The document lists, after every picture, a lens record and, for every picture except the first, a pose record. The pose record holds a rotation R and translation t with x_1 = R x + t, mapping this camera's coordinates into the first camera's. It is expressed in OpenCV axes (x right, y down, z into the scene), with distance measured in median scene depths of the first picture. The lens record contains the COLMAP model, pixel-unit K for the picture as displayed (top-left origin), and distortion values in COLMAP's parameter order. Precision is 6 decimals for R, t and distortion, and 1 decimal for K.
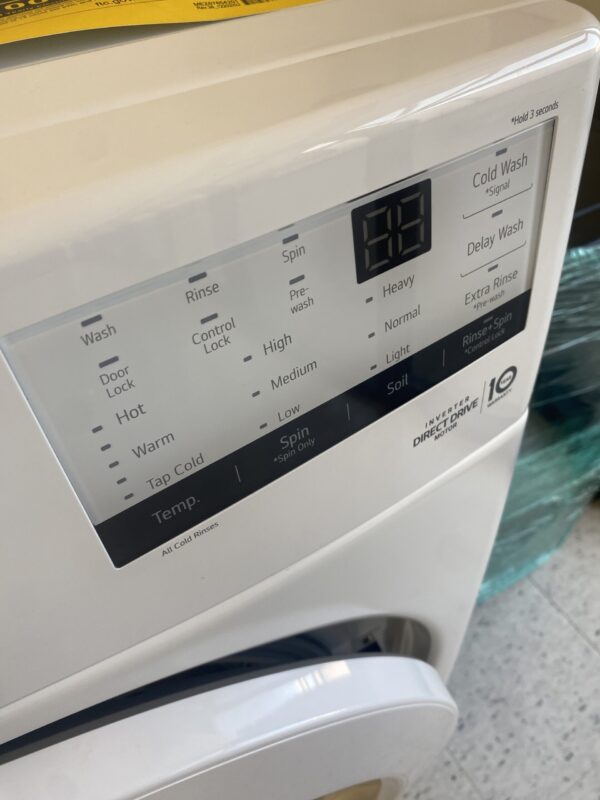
lens RADIAL K [[615.3, 0, 314.1], [0, 615.3, 401.8], [0, 0, 1]] dist [-0.002060, -0.002475]
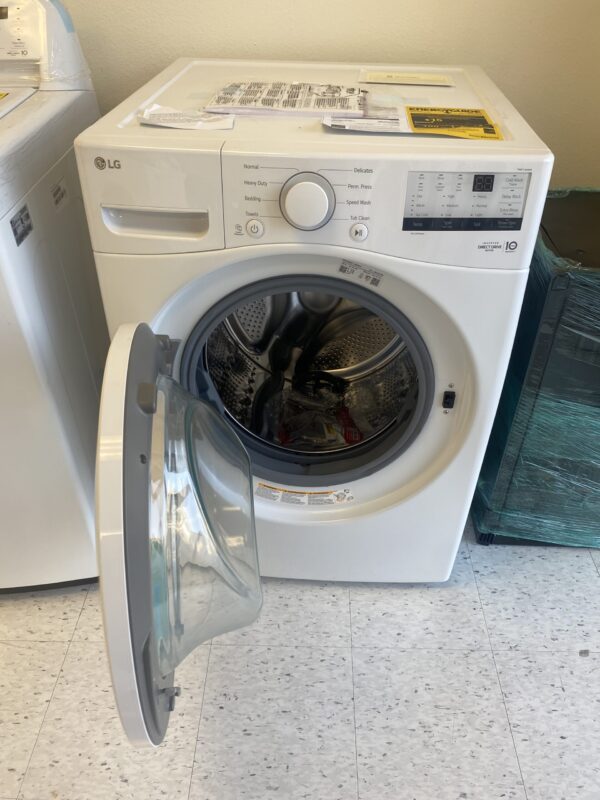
lens RADIAL K [[615.3, 0, 314.1], [0, 615.3, 401.8], [0, 0, 1]] dist [-0.002060, -0.002475]
pose [[0.838475, 0.375512, -0.394906, 0.307606], [-0.433398, 0.898817, -0.065528, 0.423403], [0.330342, 0.226095, 0.916382, -0.681773]]
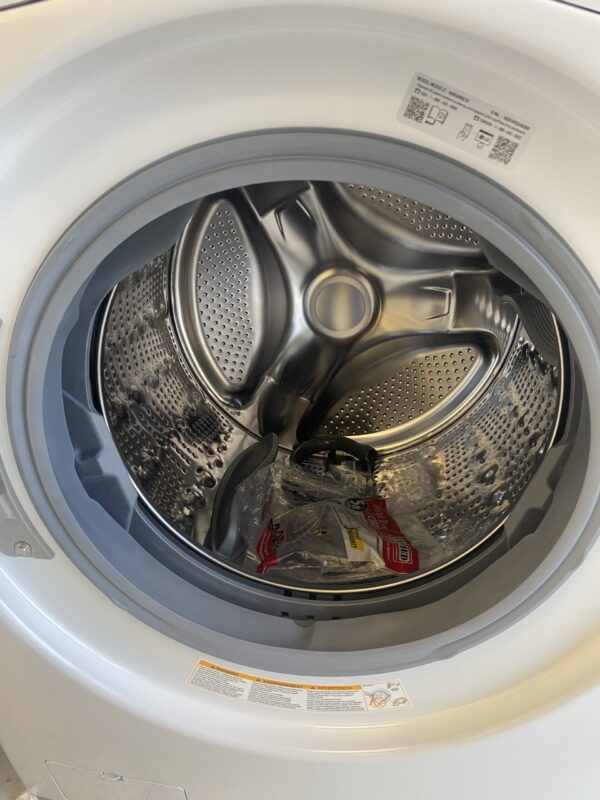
lens RADIAL K [[615.3, 0, 314.1], [0, 615.3, 401.8], [0, 0, 1]] dist [-0.002060, -0.002475]
pose [[0.819842, 0.338277, -0.461982, 0.019658], [-0.459761, 0.869816, -0.178995, 0.378416], [0.341289, 0.359149, 0.868639, -0.009379]]
